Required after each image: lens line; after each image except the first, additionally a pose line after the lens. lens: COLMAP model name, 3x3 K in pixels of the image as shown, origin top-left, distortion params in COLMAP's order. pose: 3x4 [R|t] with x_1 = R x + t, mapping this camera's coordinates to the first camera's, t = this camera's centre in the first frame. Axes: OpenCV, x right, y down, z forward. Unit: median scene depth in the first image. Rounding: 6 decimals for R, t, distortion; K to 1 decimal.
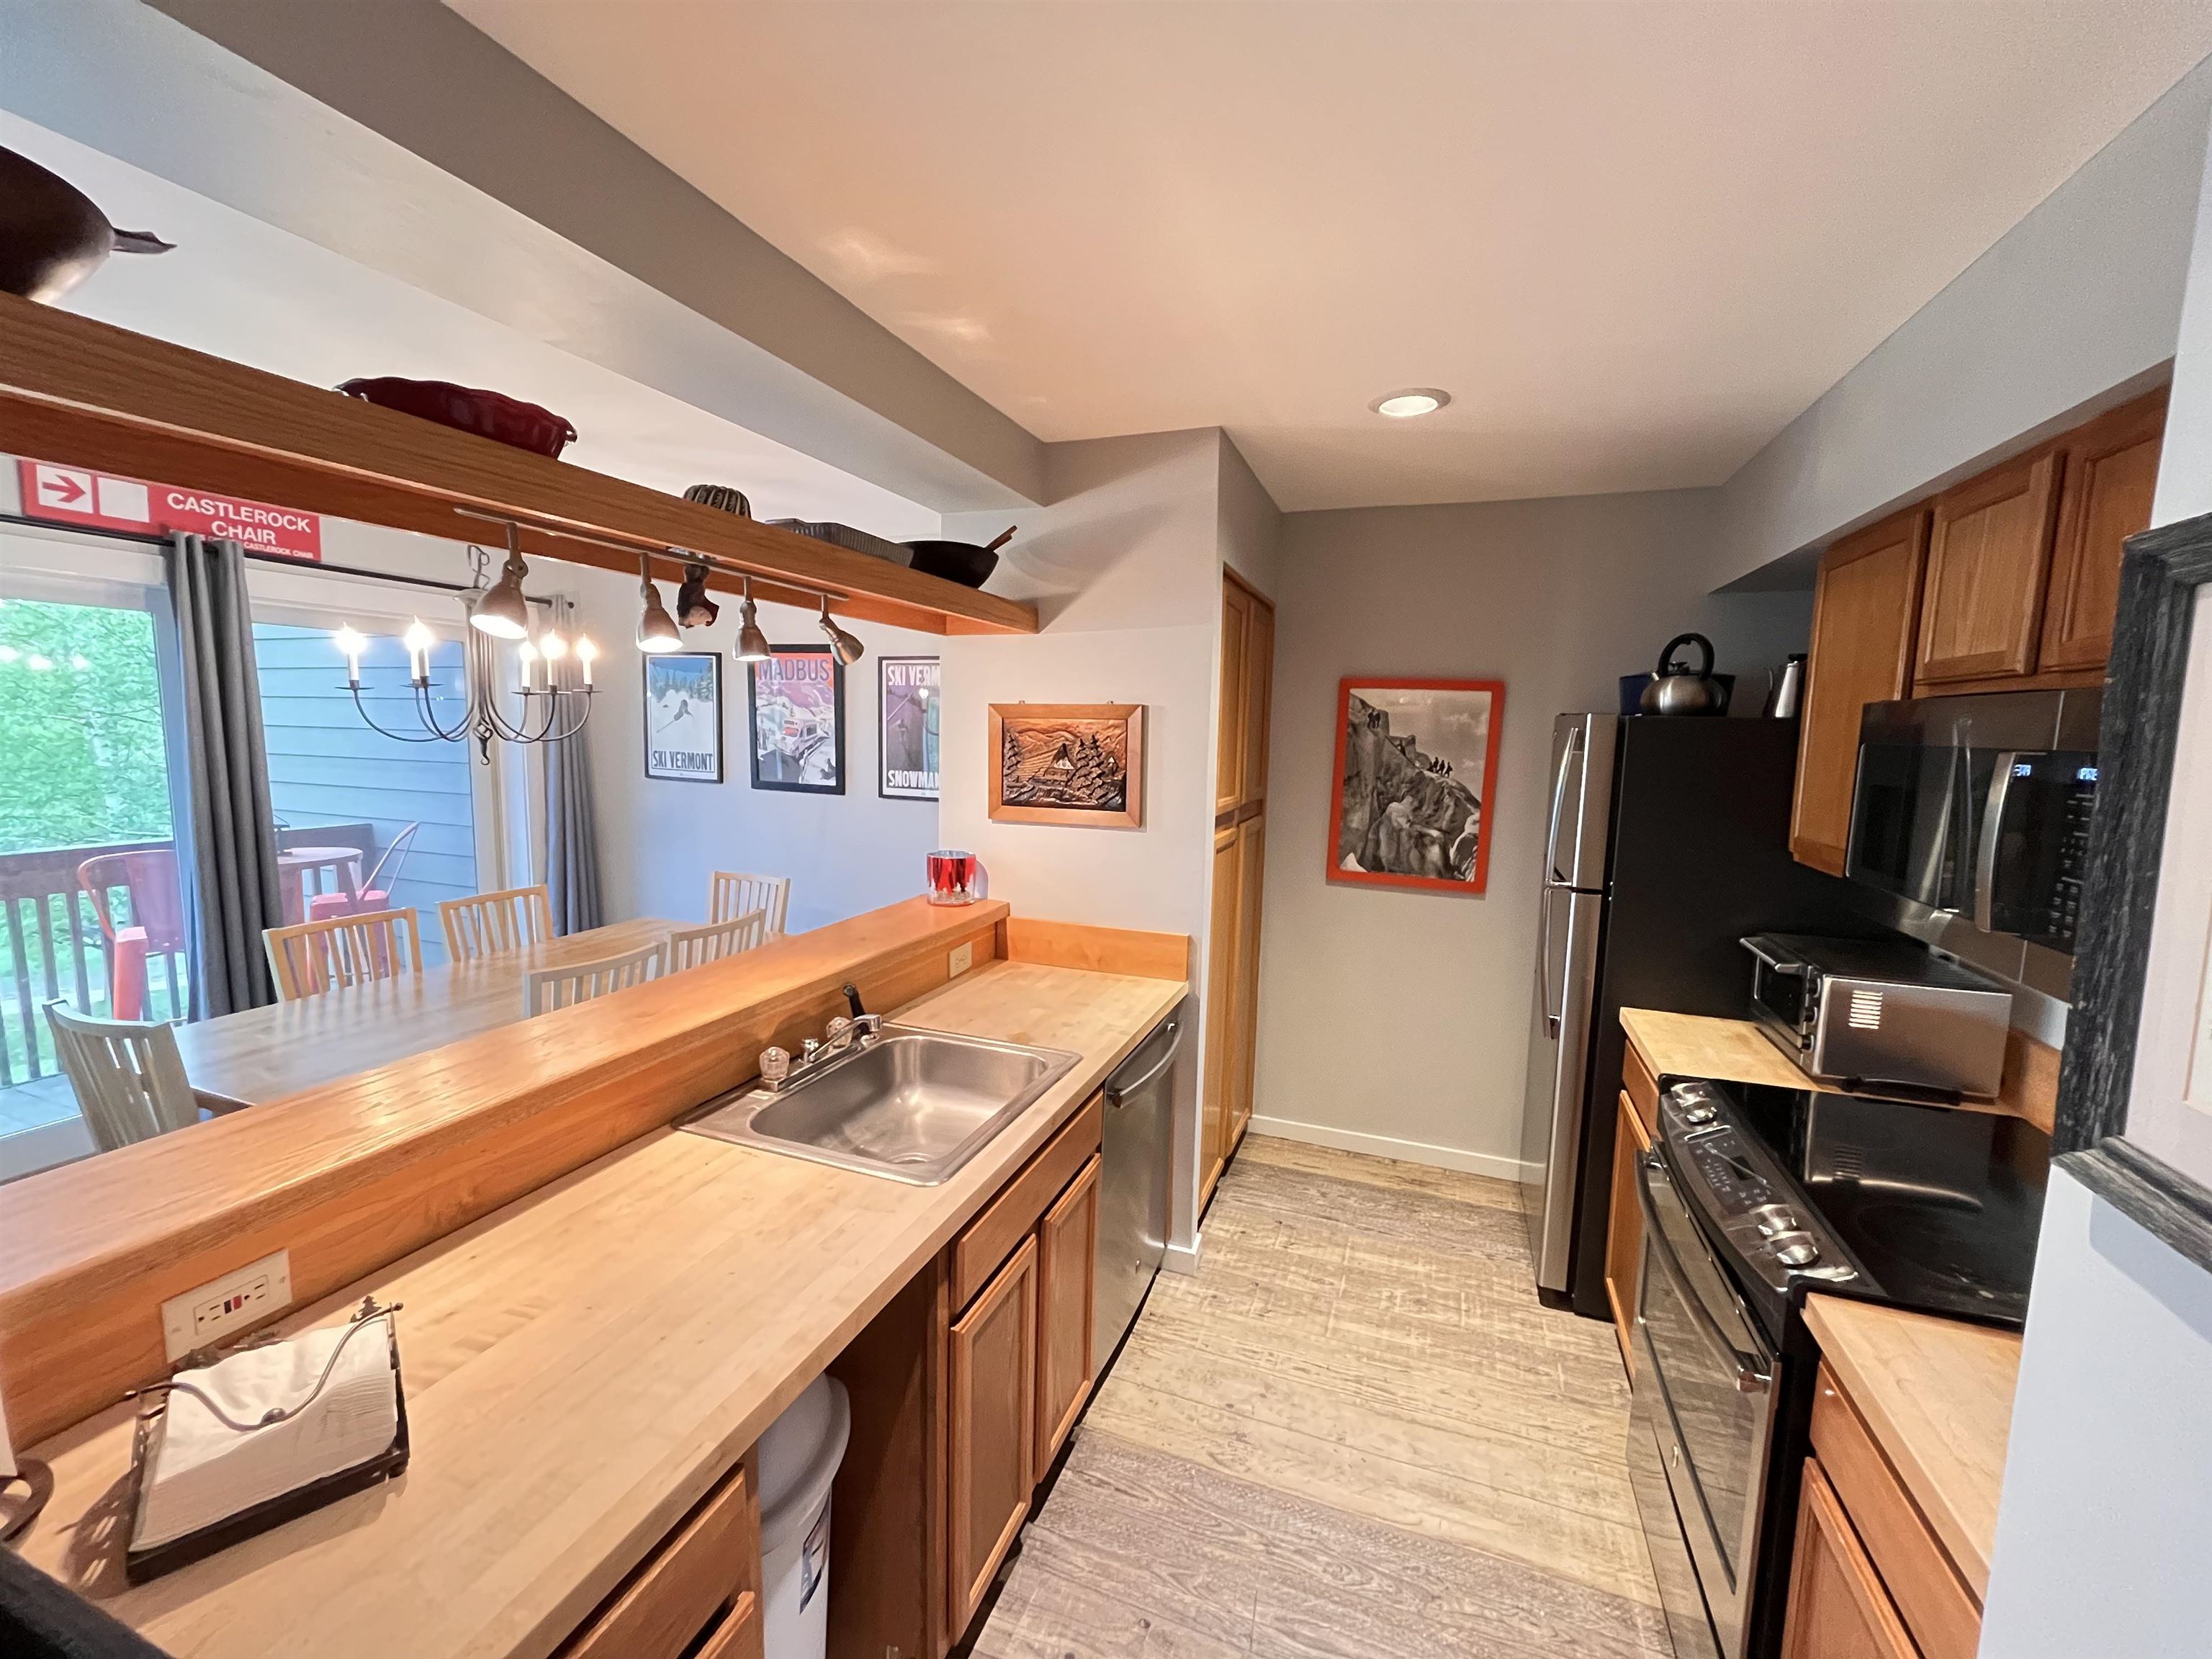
lens RADIAL K [[891.9, 0, 1106.0], [0, 891.9, 829.5], [0, 0, 1]] dist [-0.002118, -0.001253]
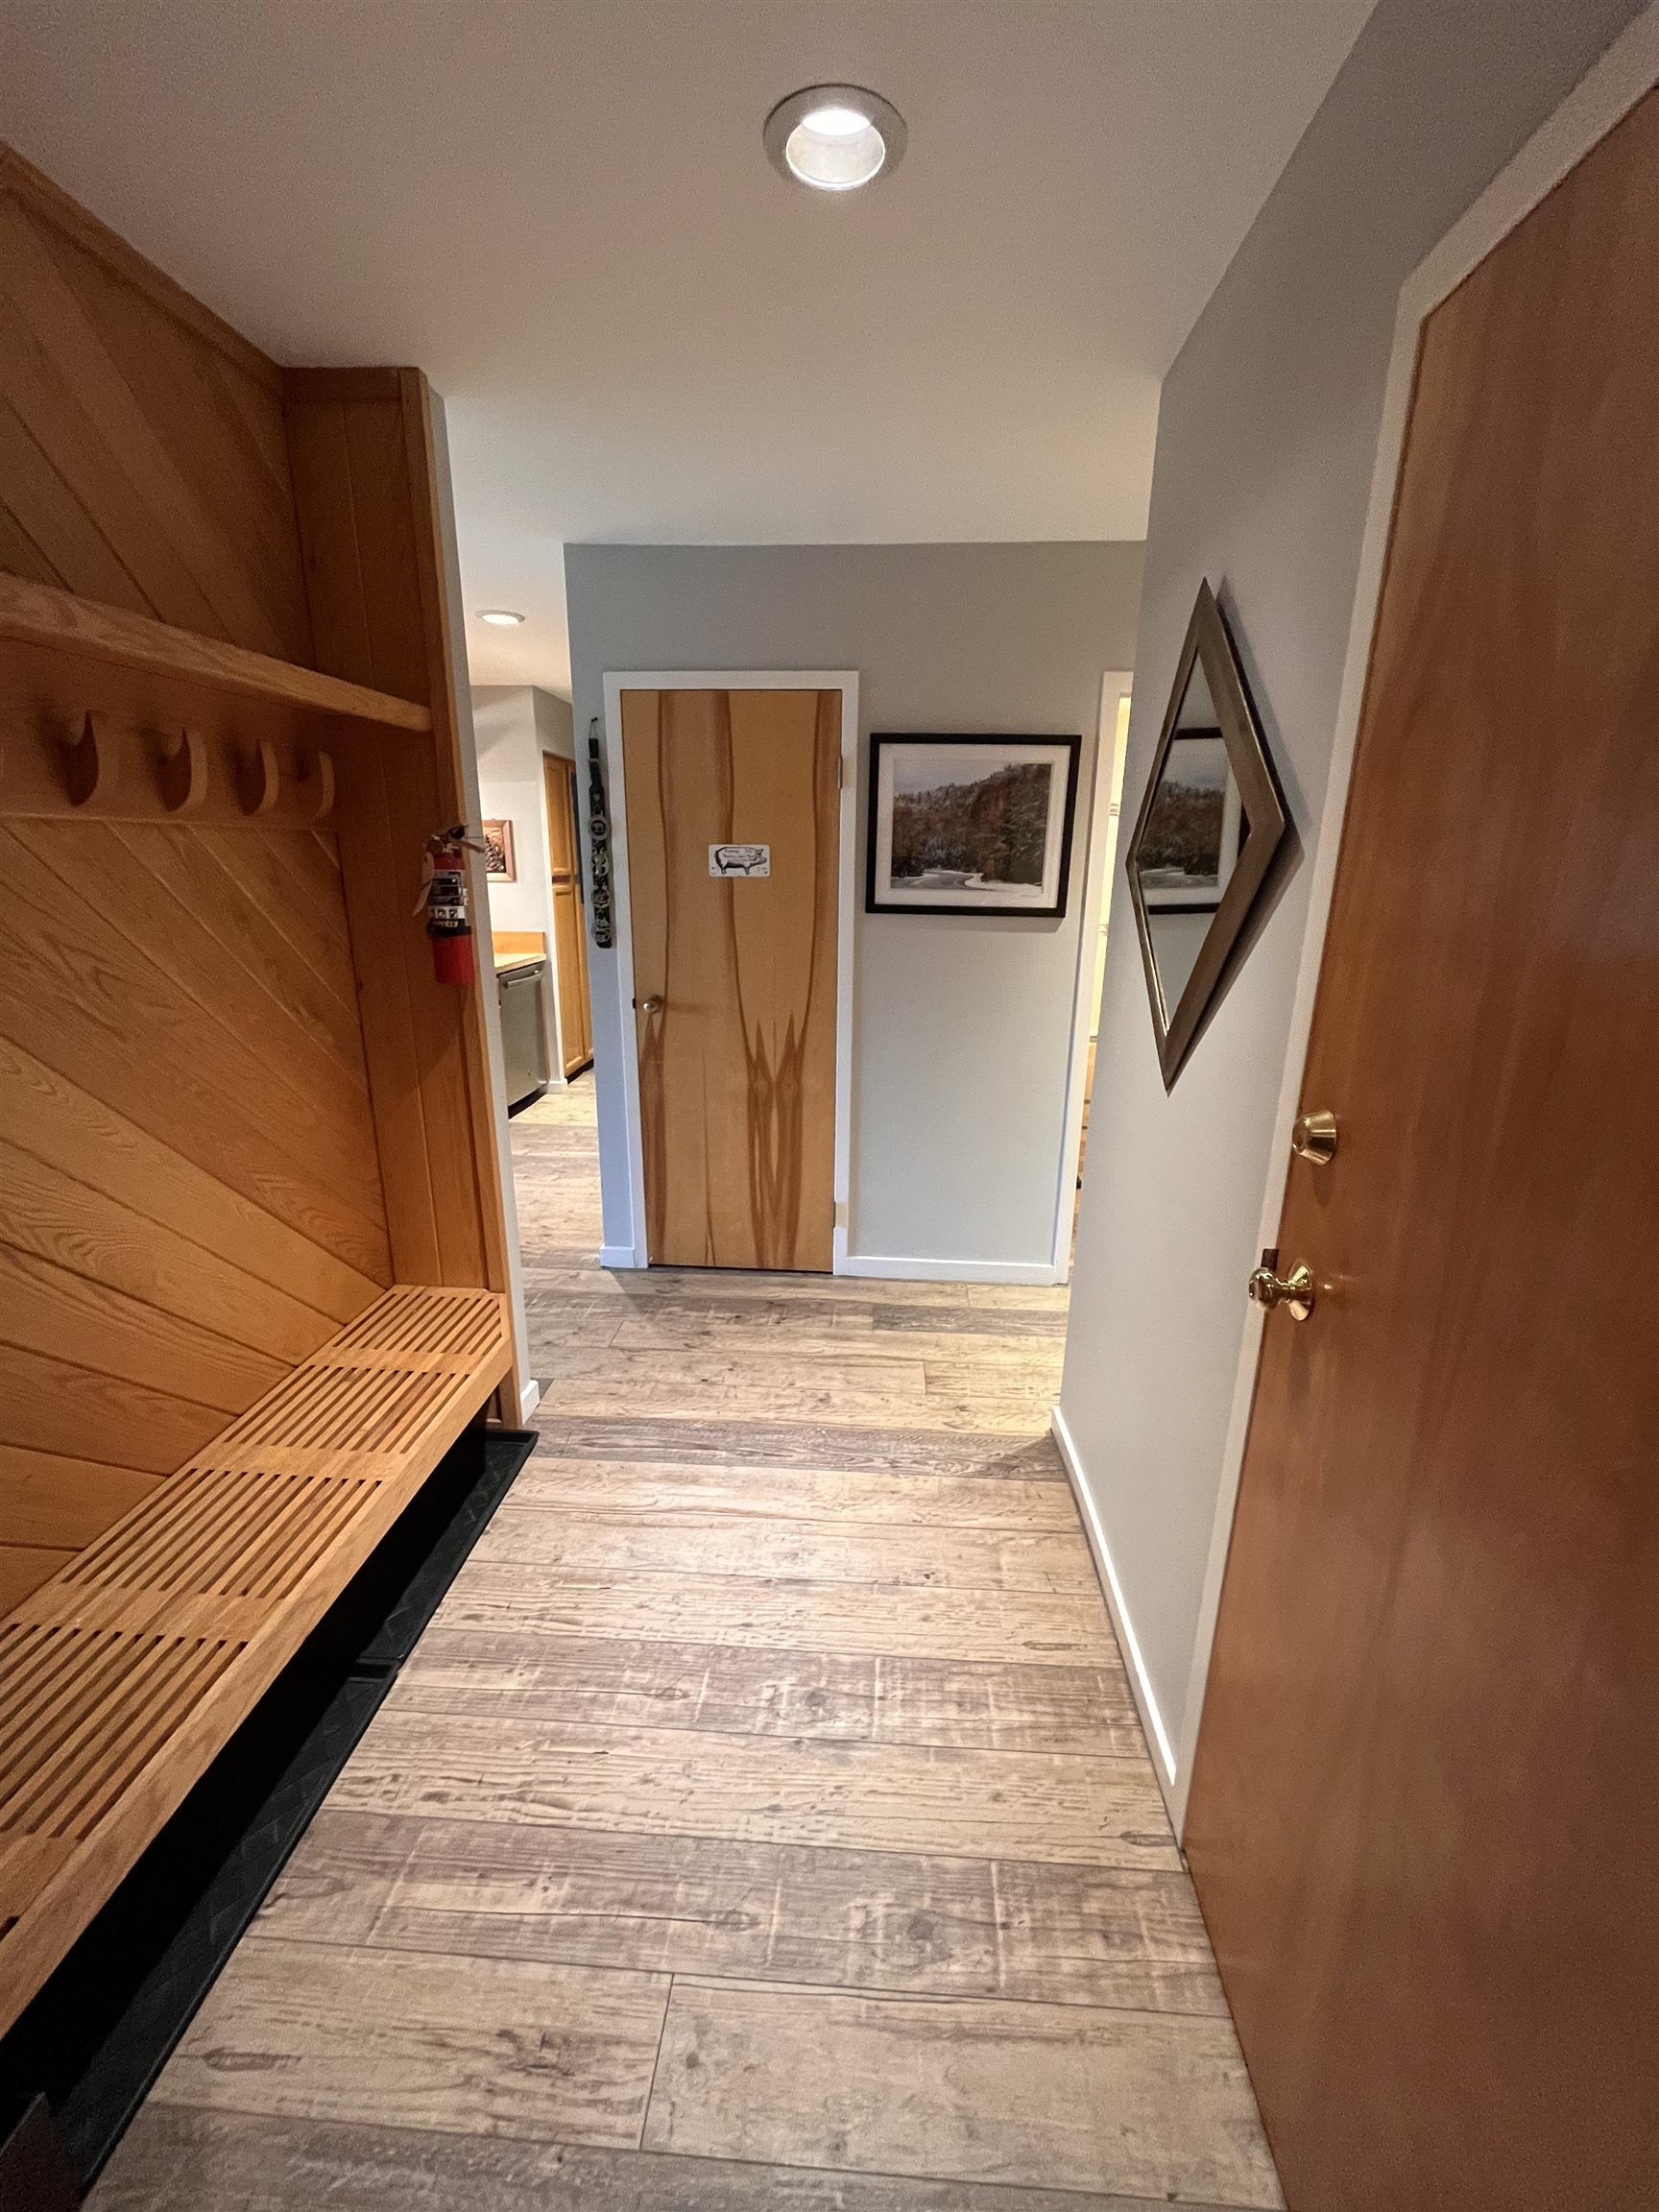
lens RADIAL K [[891.9, 0, 829.5], [0, 891.9, 1106.0], [0, 0, 1]] dist [-0.002118, -0.001253]
pose [[0.959280, -0.087367, 0.268604, 0.117256], [0.042006, 0.984512, 0.170208, 0.159292], [-0.279315, -0.151994, 0.948094, -1.051960]]
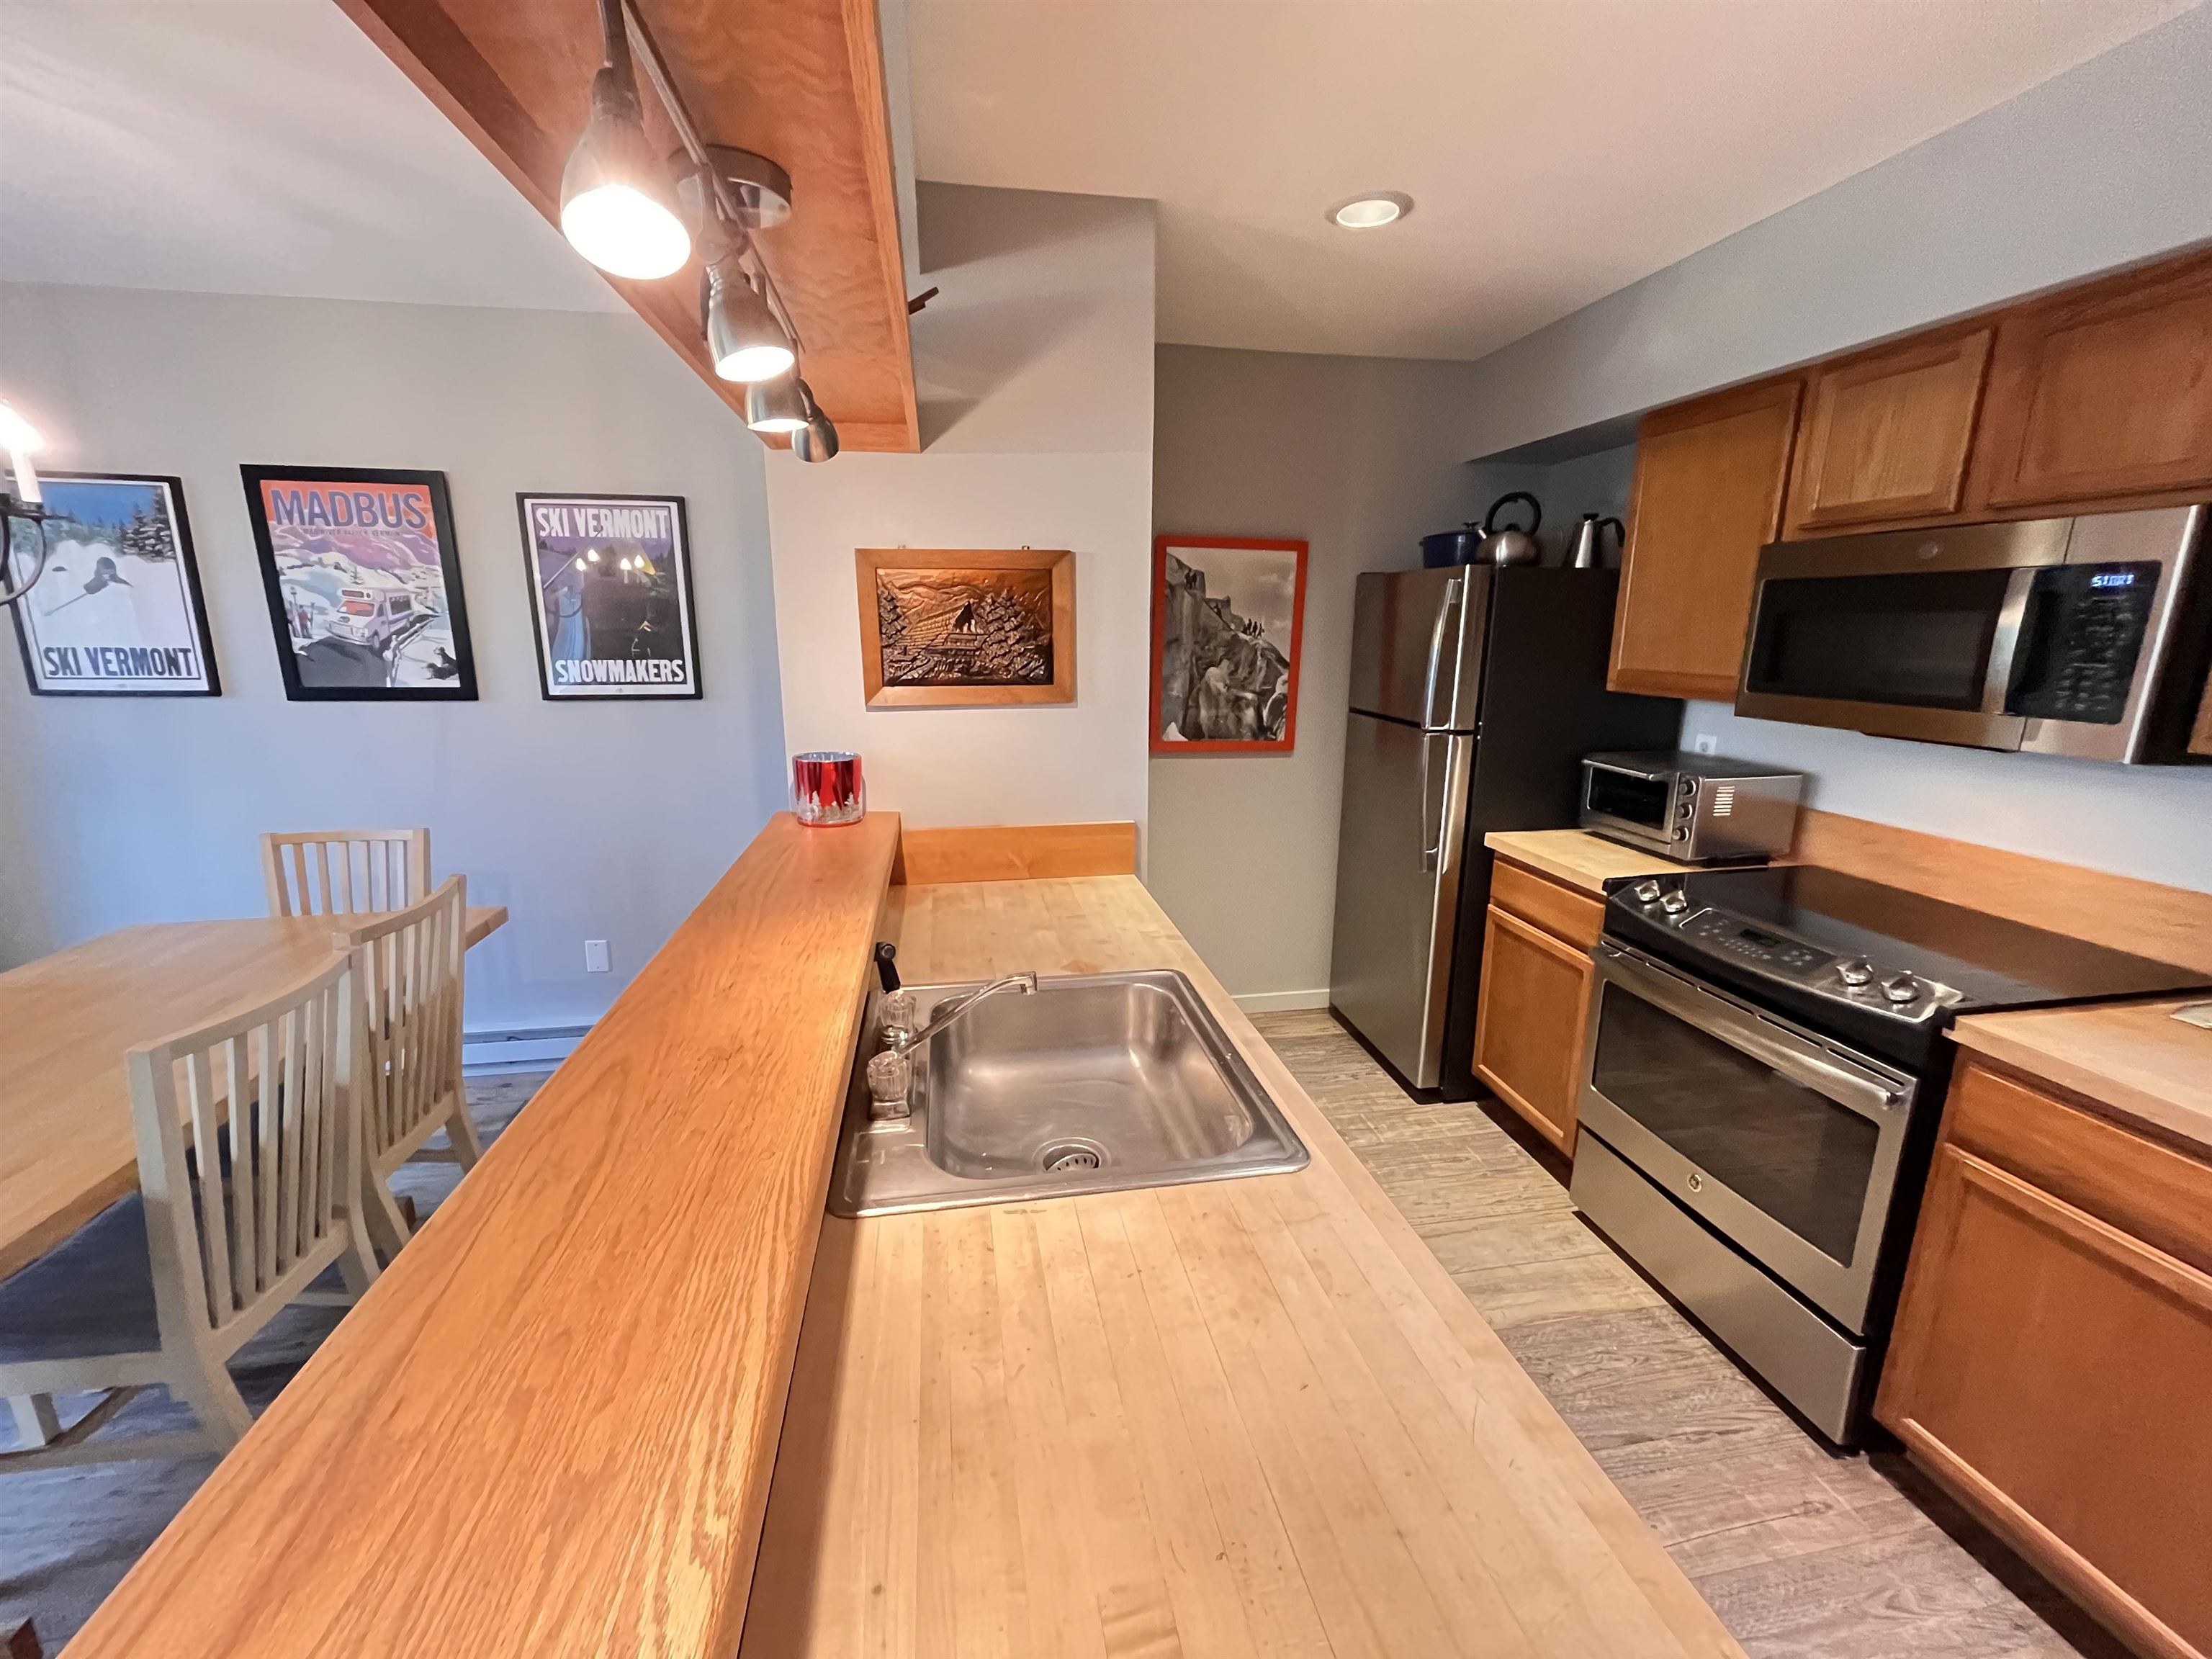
lens RADIAL K [[891.9, 0, 1106.0], [0, 891.9, 829.5], [0, 0, 1]] dist [-0.002118, -0.001253]
pose [[0.863311, -0.133738, 0.486629, -0.288410], [0.075518, 0.987625, 0.137453, 0.002667], [-0.498989, -0.081916, 0.862728, 0.200344]]
